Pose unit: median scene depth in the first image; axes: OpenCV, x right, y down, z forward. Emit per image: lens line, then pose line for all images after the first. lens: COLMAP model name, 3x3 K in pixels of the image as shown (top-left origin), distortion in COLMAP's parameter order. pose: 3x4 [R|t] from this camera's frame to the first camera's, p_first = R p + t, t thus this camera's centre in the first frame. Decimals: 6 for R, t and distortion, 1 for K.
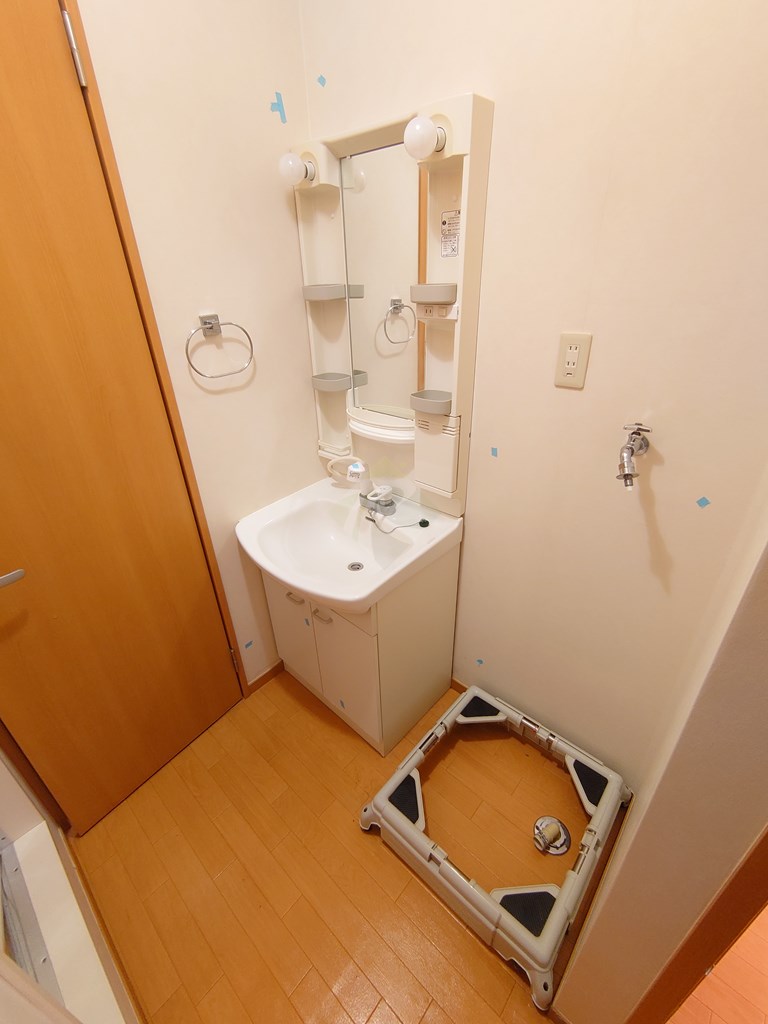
lens RADIAL K [[438.4, 0, 384.3], [0, 438.4, 509.1], [0, 0, 1]] dist [-0.000790, -0.001273]
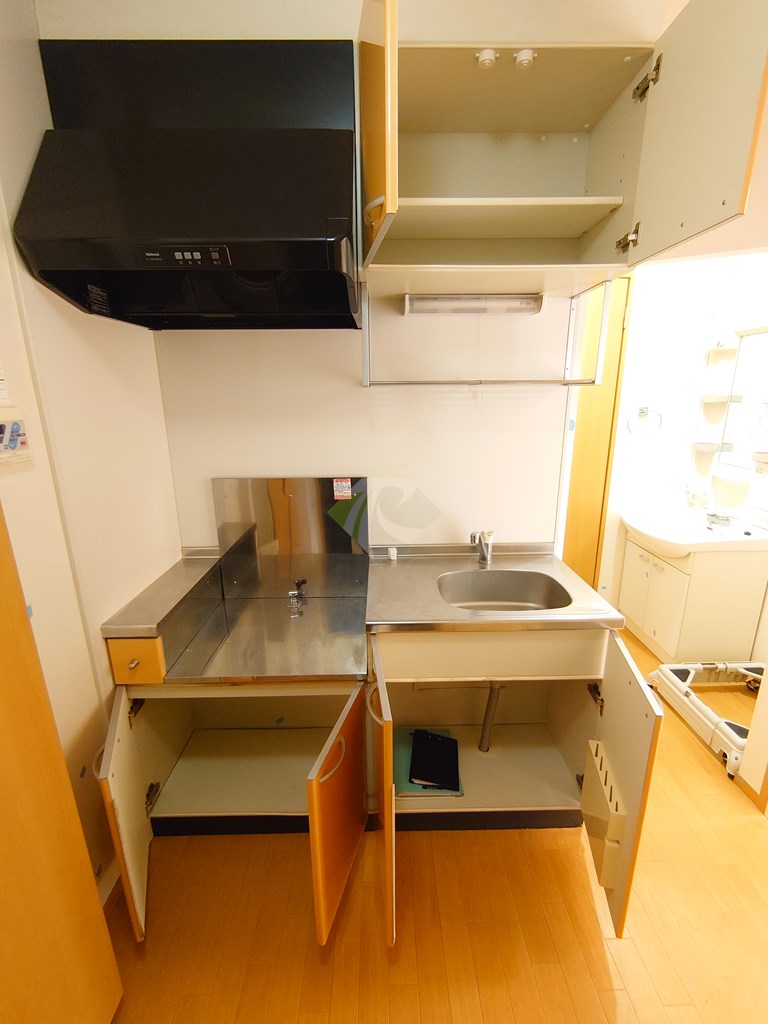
lens RADIAL K [[438.4, 0, 384.9], [0, 438.4, 508.5], [0, 0, 1]] dist [-0.000790, -0.001273]
pose [[0.677455, 0.205947, -0.706145, 0.310763], [-0.353490, 0.933035, -0.067009, 0.533539], [0.645058, 0.295010, 0.704890, -1.026216]]
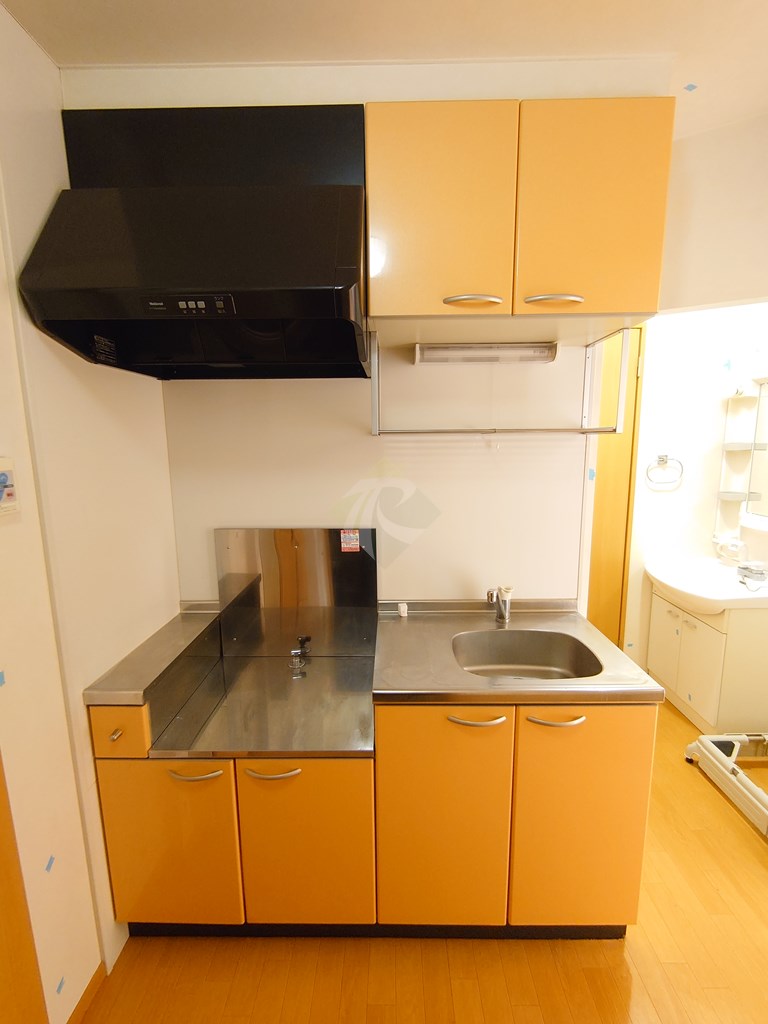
lens RADIAL K [[438.4, 0, 385.6], [0, 438.4, 509.1], [0, 0, 1]] dist [-0.000790, -0.001273]
pose [[0.657130, 0.133179, -0.741919, 0.270657], [-0.360186, 0.920105, -0.153859, 0.512123], [0.662153, 0.368334, 0.652598, -0.986406]]
